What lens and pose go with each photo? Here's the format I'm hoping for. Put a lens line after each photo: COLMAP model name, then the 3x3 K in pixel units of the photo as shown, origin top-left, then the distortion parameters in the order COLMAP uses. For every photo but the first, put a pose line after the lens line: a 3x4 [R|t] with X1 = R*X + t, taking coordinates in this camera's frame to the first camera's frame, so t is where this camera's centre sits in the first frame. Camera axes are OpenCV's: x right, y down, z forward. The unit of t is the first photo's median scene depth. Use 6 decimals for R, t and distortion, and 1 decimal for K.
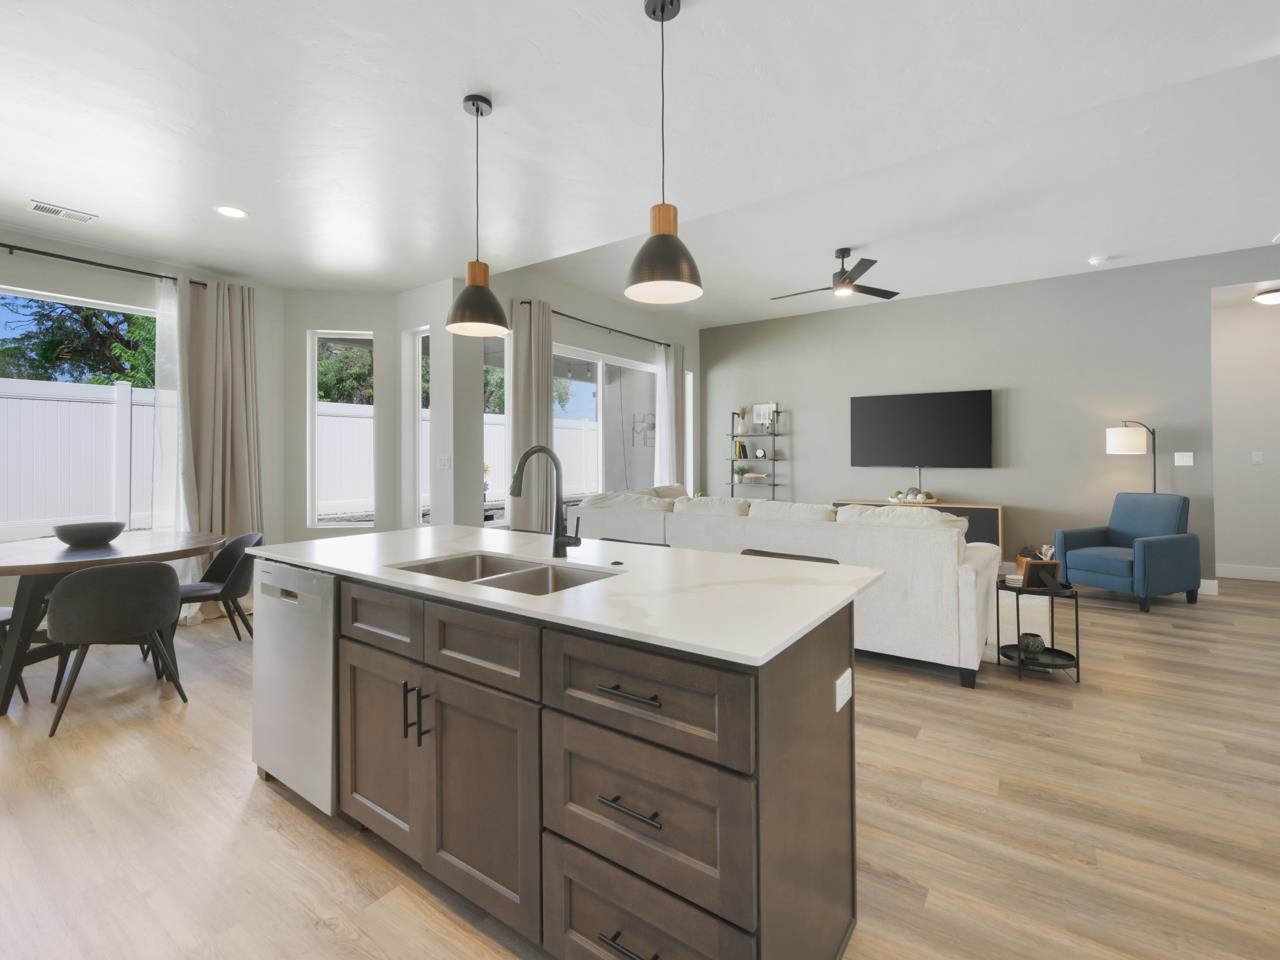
lens RADIAL K [[573.4, 0, 647.2], [0, 573.4, 455.0], [0, 0, 1]] dist [-0.000679, 0.000075]
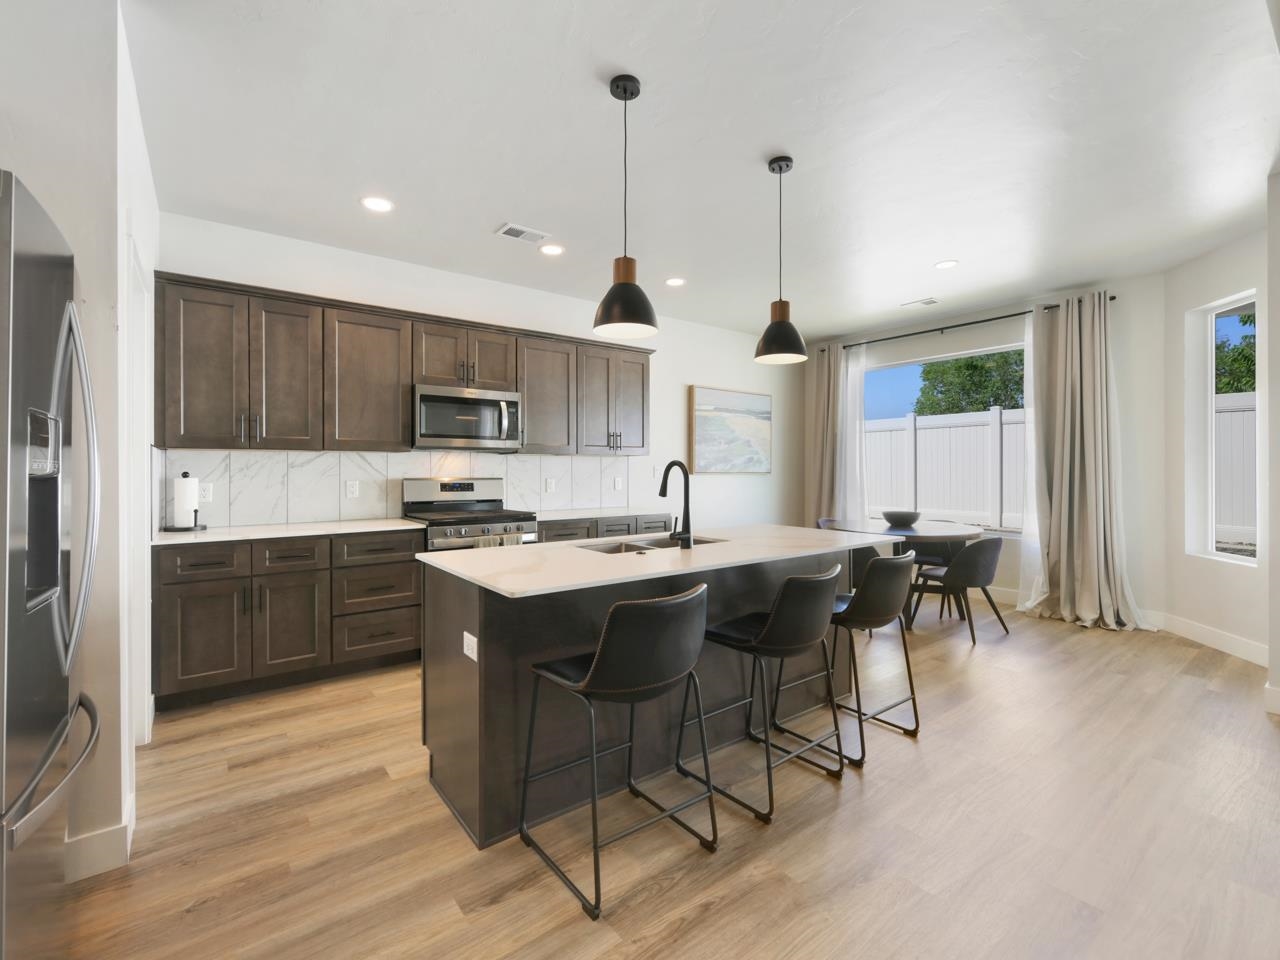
lens RADIAL K [[573.4, 0, 638.4], [0, 573.4, 469.5], [0, 0, 1]] dist [-0.000679, 0.000075]
pose [[-0.304962, 0.004252, -0.952355, 0.410675], [0.005546, 0.999981, 0.002688, 0.000594], [0.952348, -0.004462, -0.304979, 0.490994]]
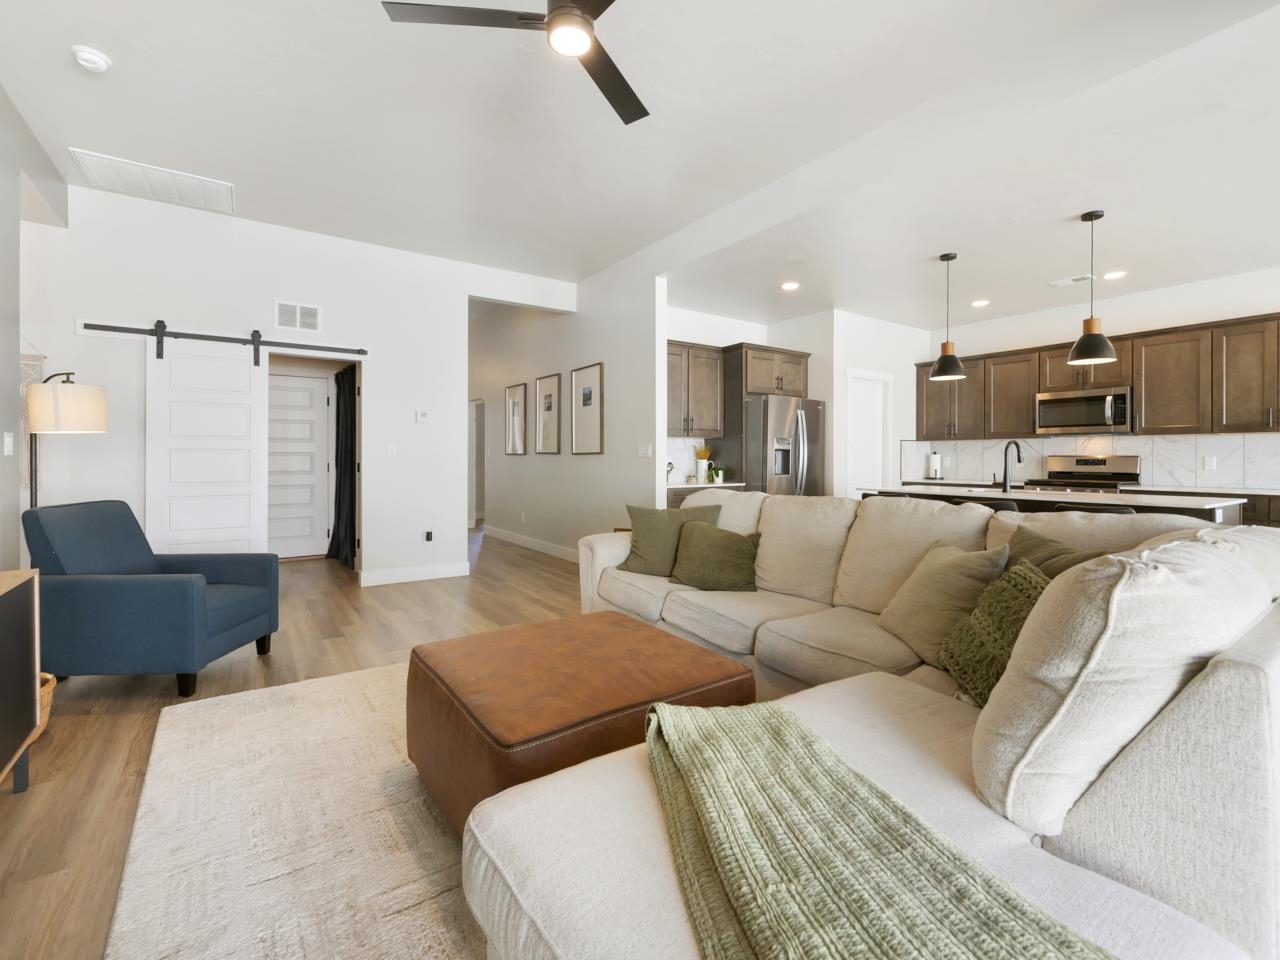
lens RADIAL K [[573.4, 0, 646.0], [0, 573.4, 472.5], [0, 0, 1]] dist [-0.000679, 0.000075]
pose [[-0.941457, -0.005657, 0.337085, 0.141681], [0.001136, 0.999800, 0.019952, 0.023286], [-0.337131, 0.019167, -0.941263, 1.316905]]
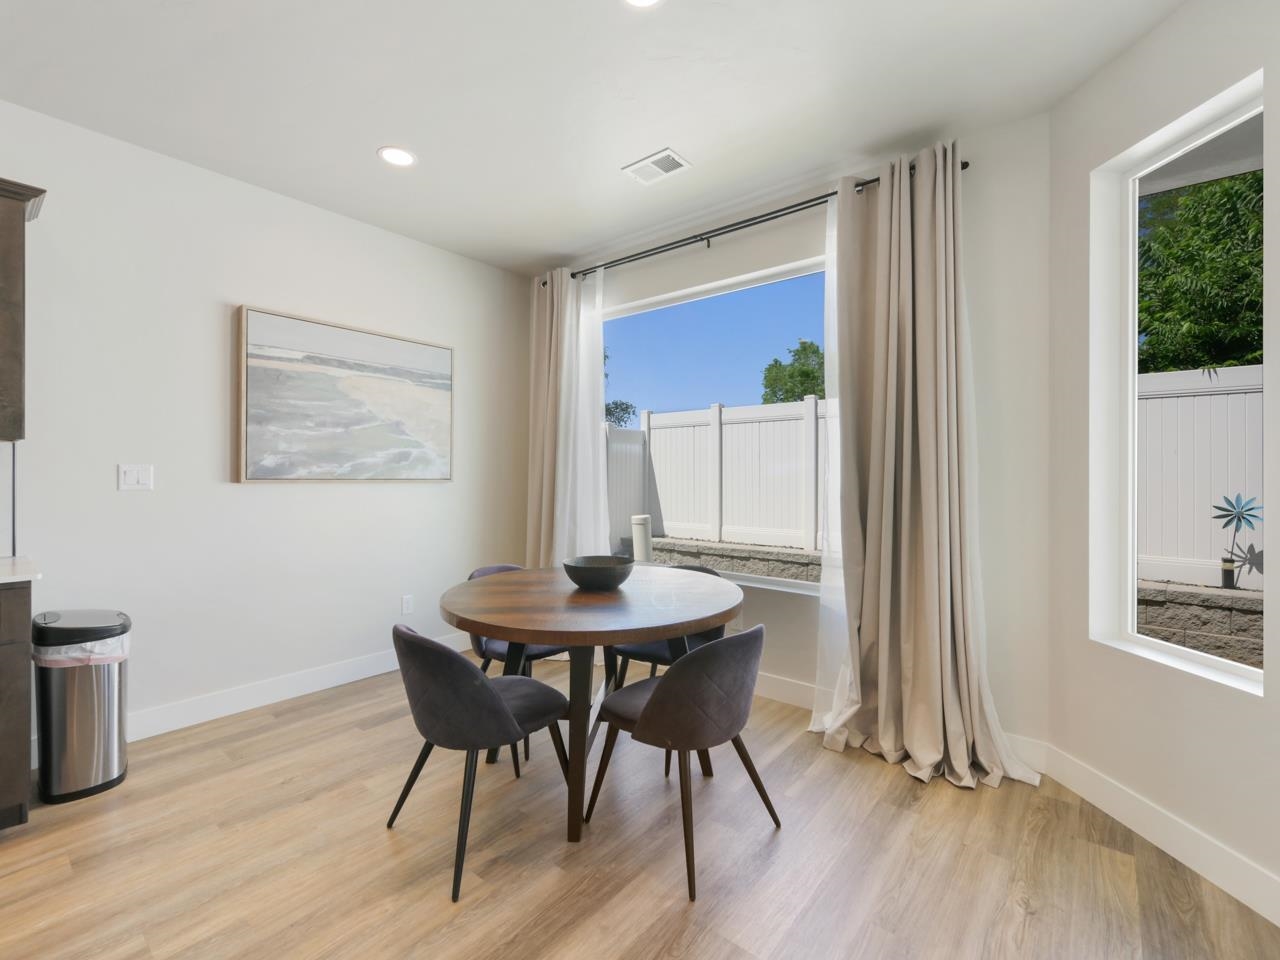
lens RADIAL K [[573.4, 0, 644.0], [0, 573.4, 476.3], [0, 0, 1]] dist [-0.000679, 0.000075]
pose [[-0.069877, 0.005868, -0.997538, -0.157093], [0.001307, 0.999982, 0.005791, 0.004215], [0.997555, -0.000899, -0.069883, 0.684741]]
